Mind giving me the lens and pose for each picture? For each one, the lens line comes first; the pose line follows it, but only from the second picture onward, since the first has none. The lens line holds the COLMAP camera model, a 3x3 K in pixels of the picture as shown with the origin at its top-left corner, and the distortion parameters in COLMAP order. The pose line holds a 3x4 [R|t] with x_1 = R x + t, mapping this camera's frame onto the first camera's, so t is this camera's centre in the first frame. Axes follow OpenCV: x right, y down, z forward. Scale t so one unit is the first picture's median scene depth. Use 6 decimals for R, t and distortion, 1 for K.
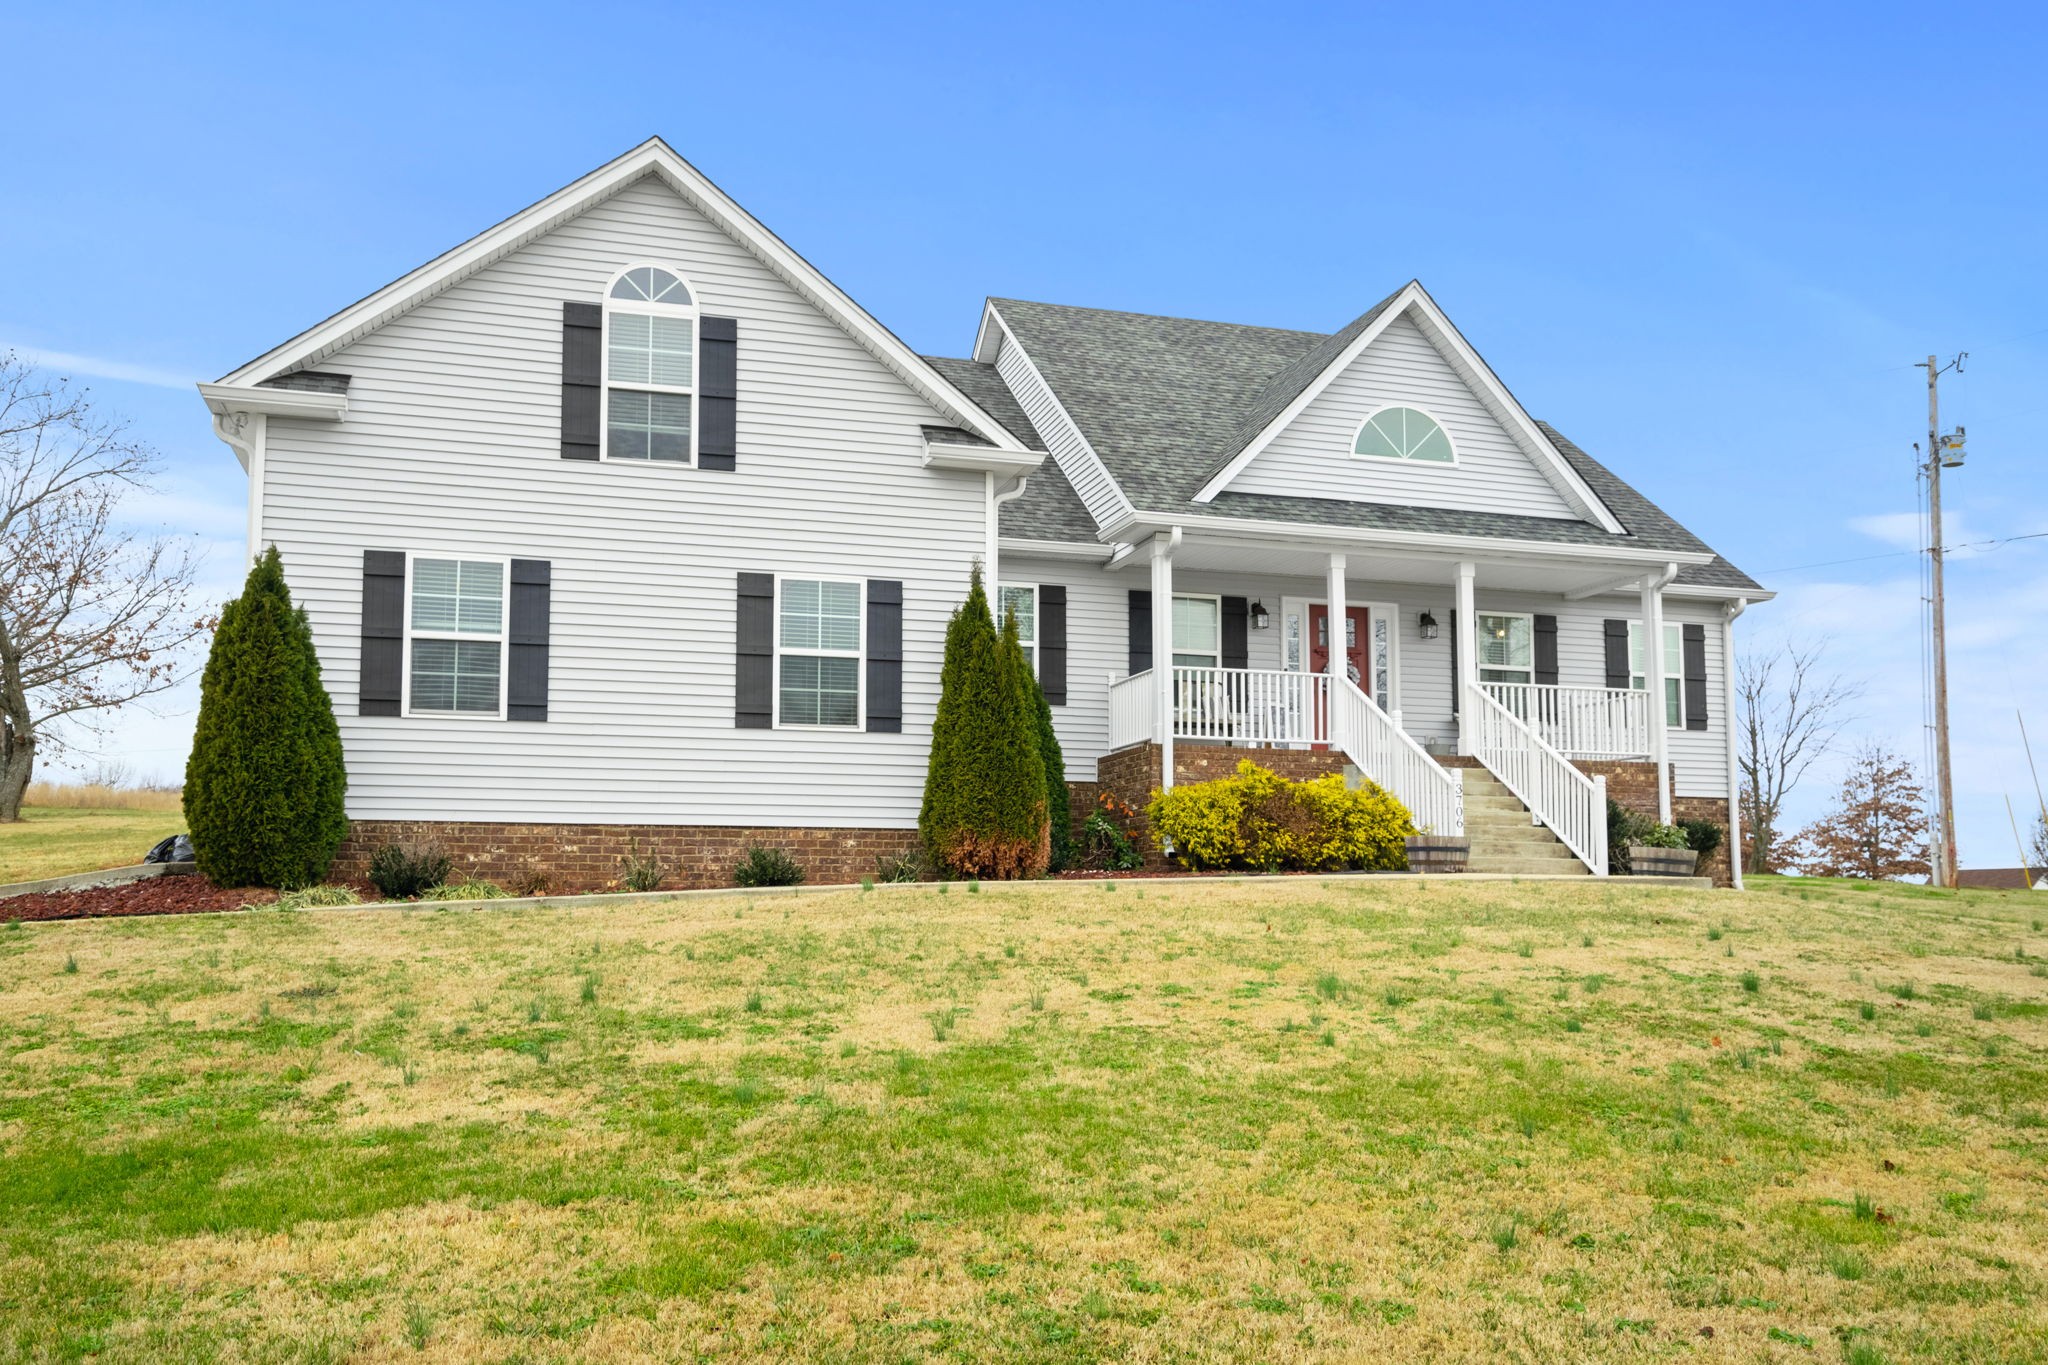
lens RADIAL K [[1623.9, 0, 1043.7], [0, 1623.9, 752.0], [0, 0, 1]] dist [0.006926, 0.004117]
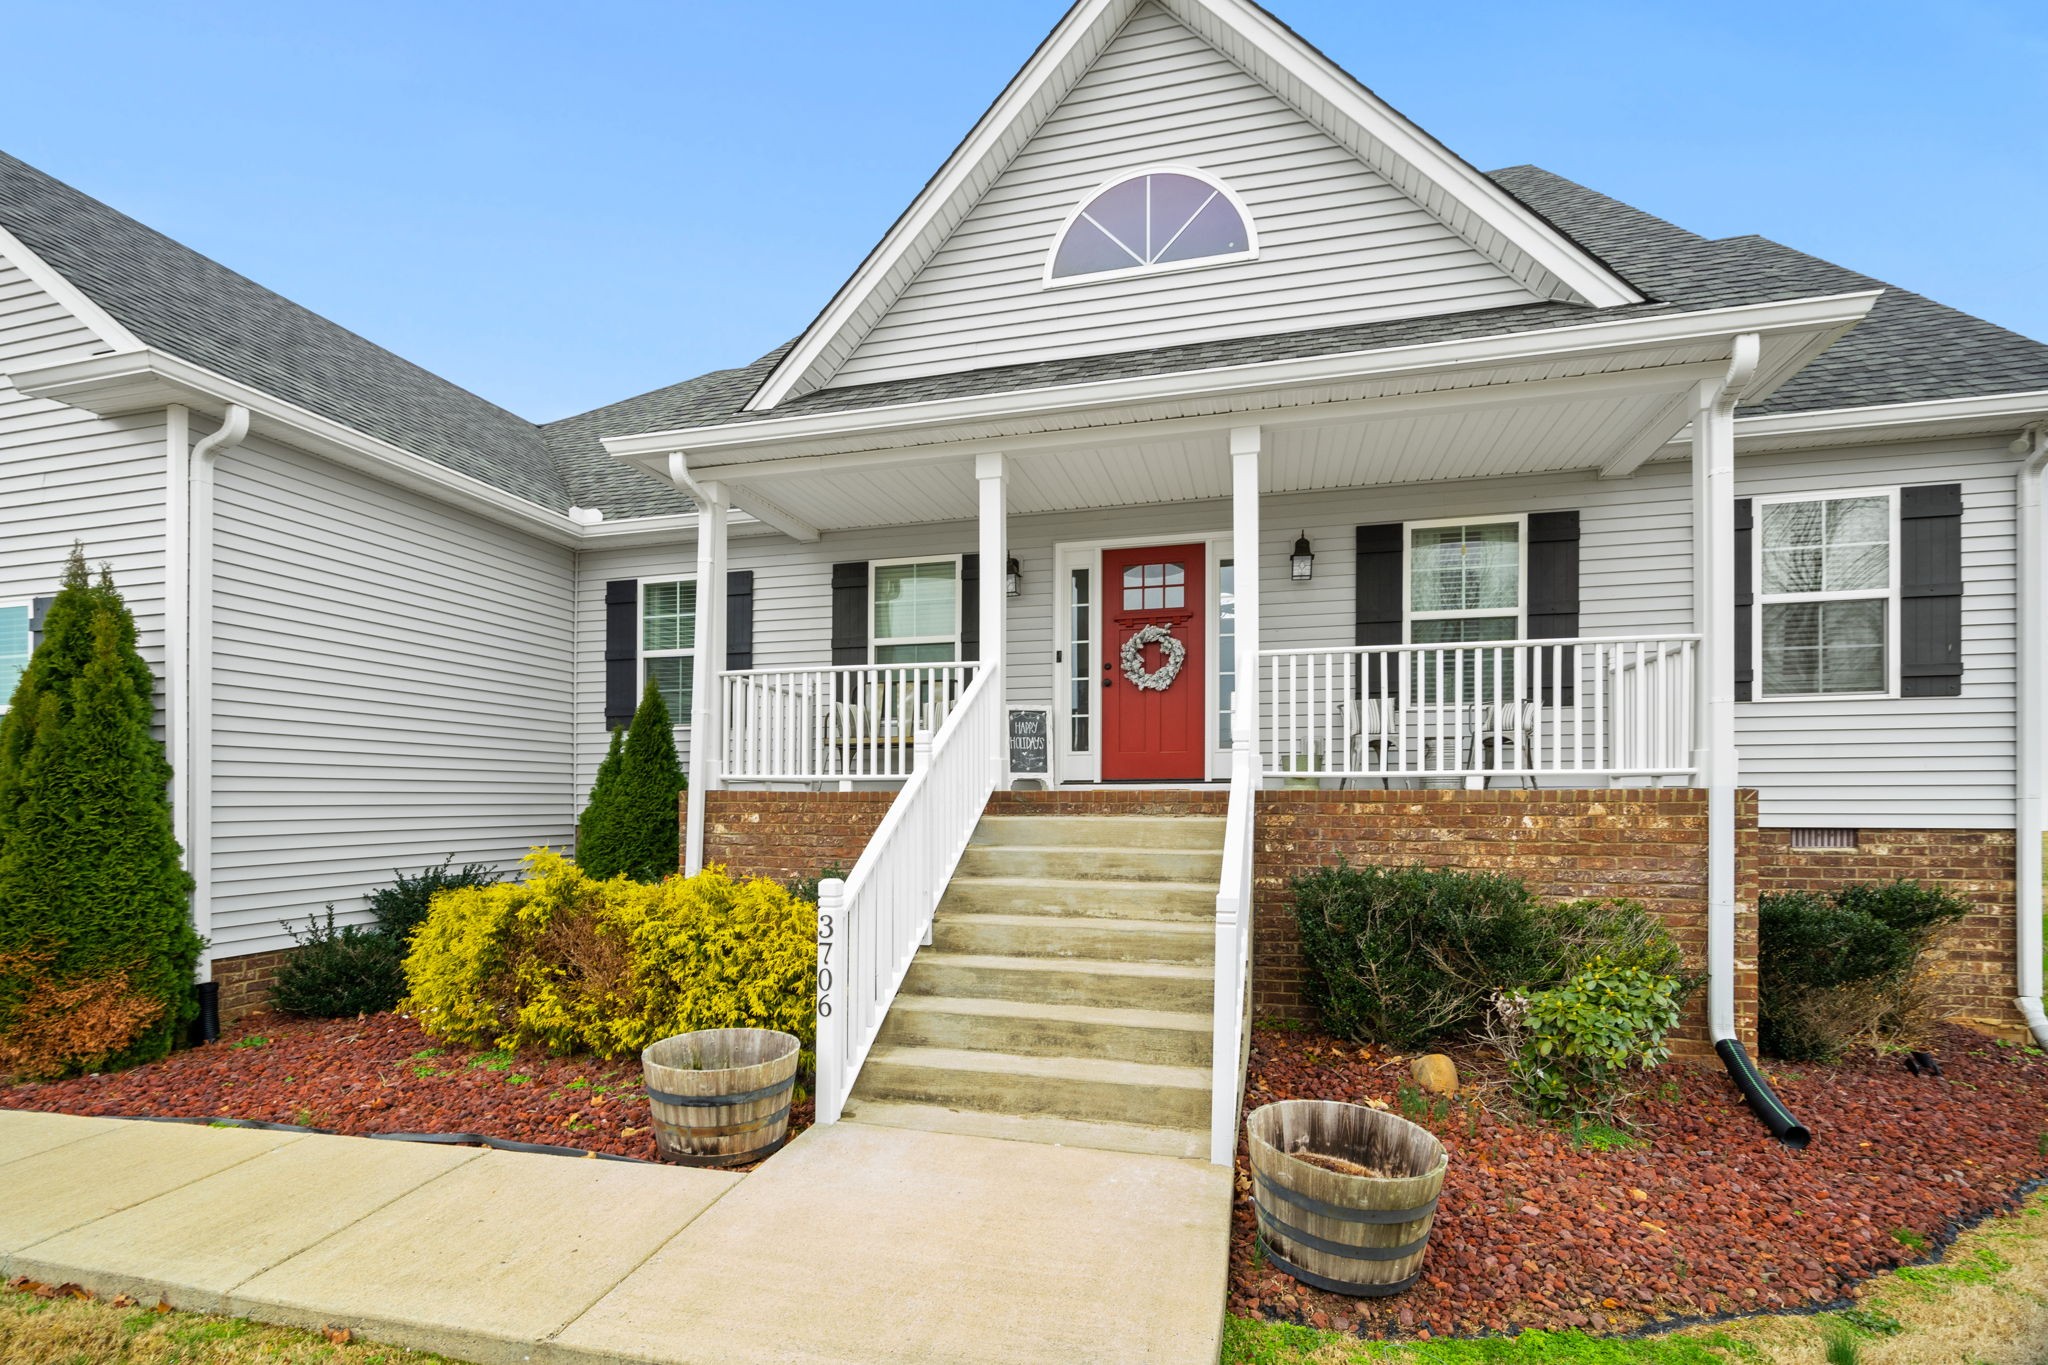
lens RADIAL K [[946.2, 0, 1030.3], [0, 946.2, 795.1], [0, 0, 1]] dist [-0.007248, 0.004190]
pose [[0.850711, -0.006496, -0.525593, 0.461298], [0.054394, 0.995643, 0.075735, -0.029671], [0.522811, -0.093018, 0.847358, 0.872886]]
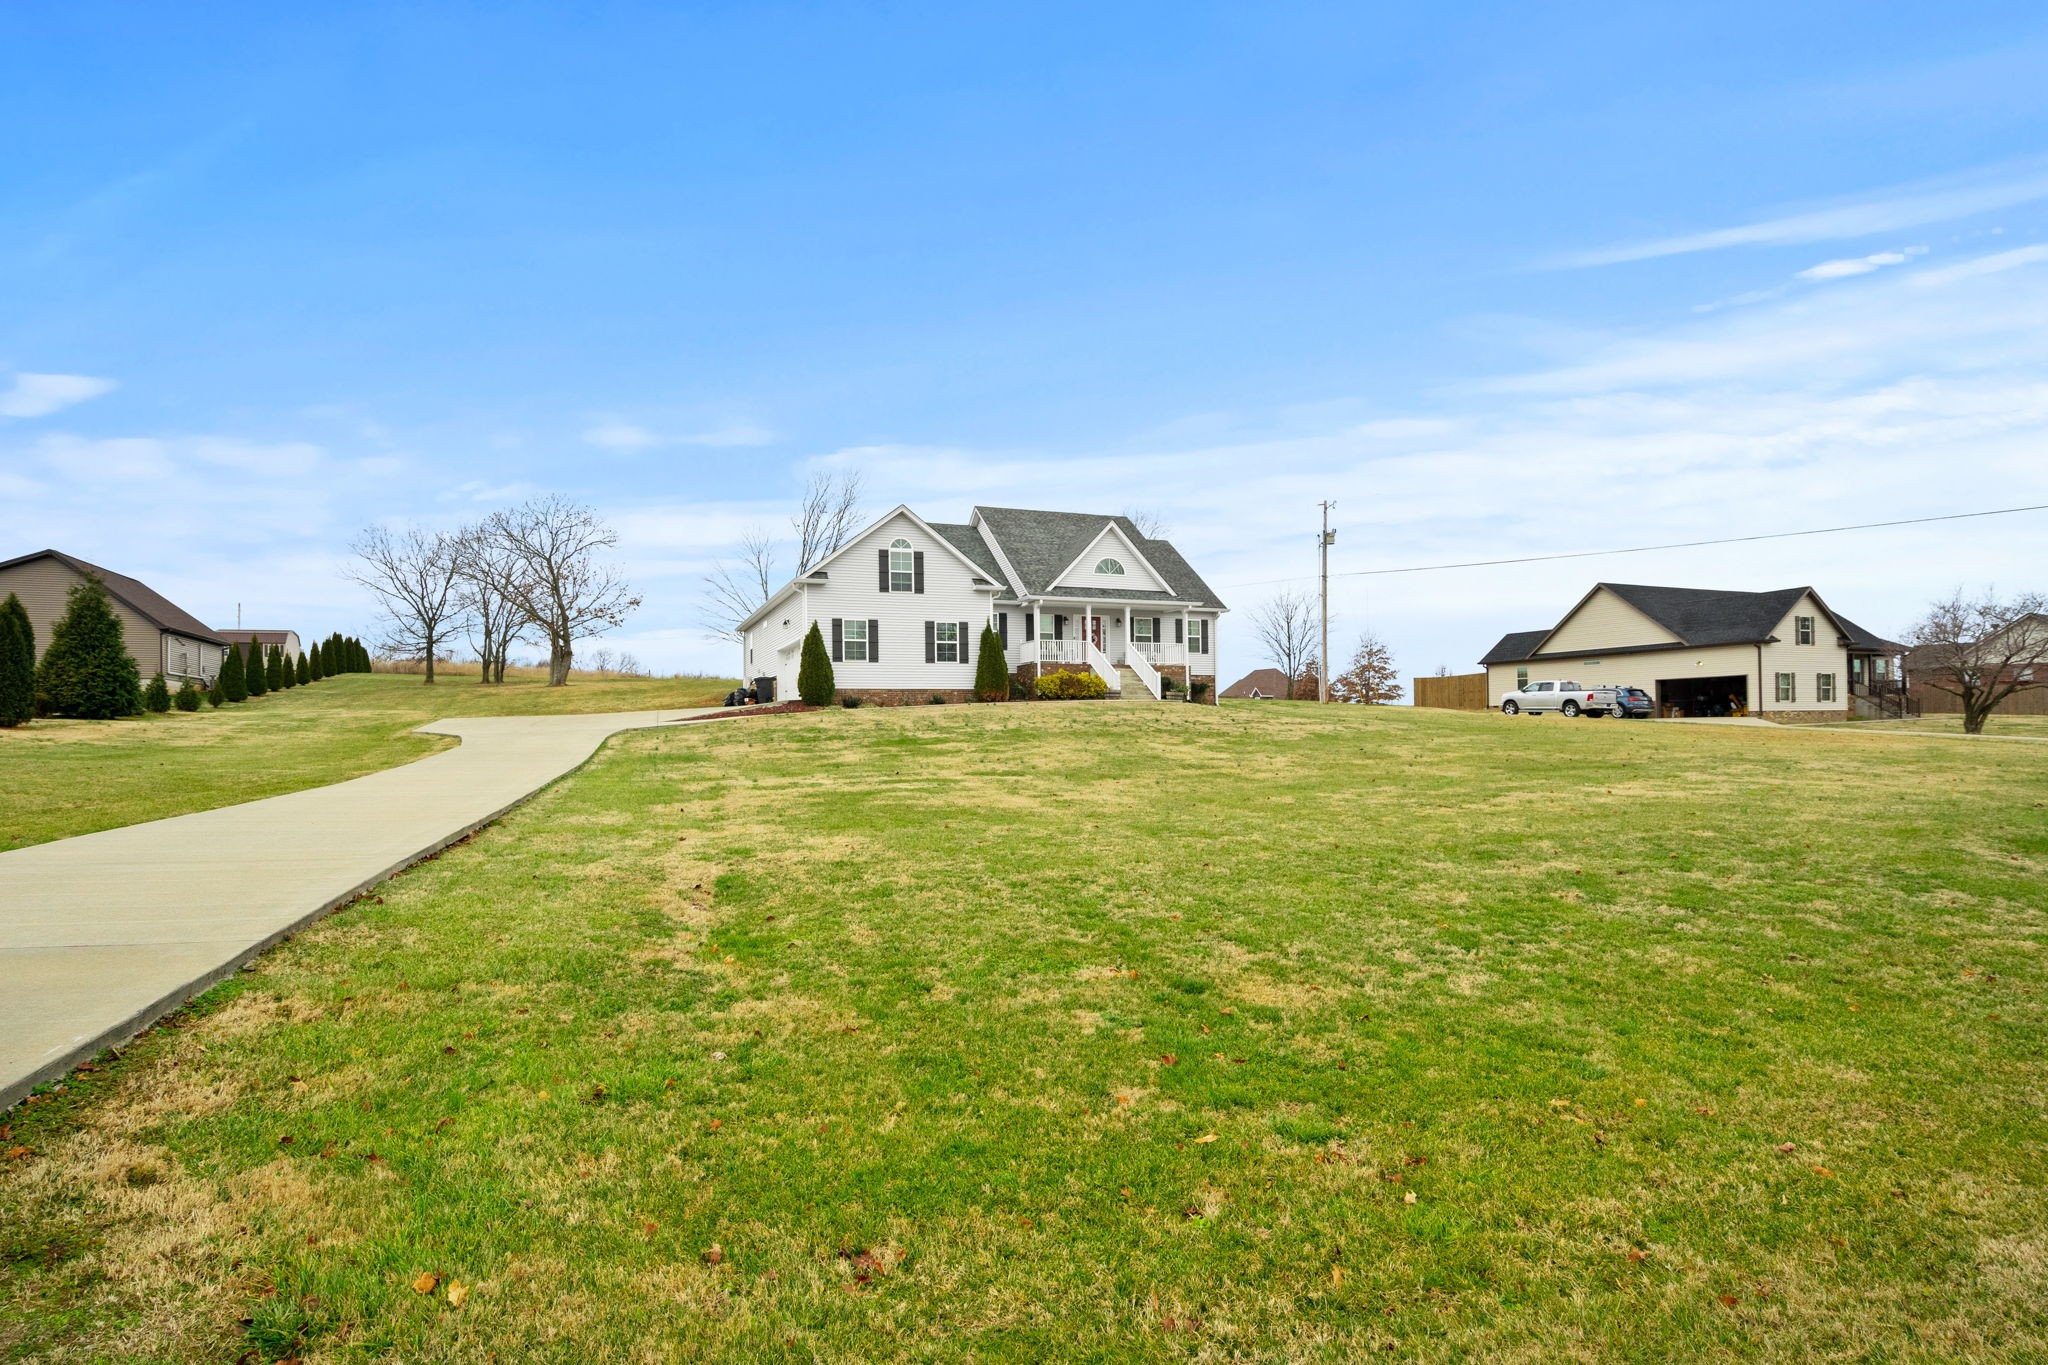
lens RADIAL K [[942.9, 0, 1020.6], [0, 942.9, 694.1], [0, 0, 1]] dist [0.001191, 0.000028]
pose [[0.997532, -0.009920, 0.069511, -0.119053], [0.005471, 0.997941, 0.063909, -0.078338], [-0.070002, -0.063371, 0.995532, -1.156461]]
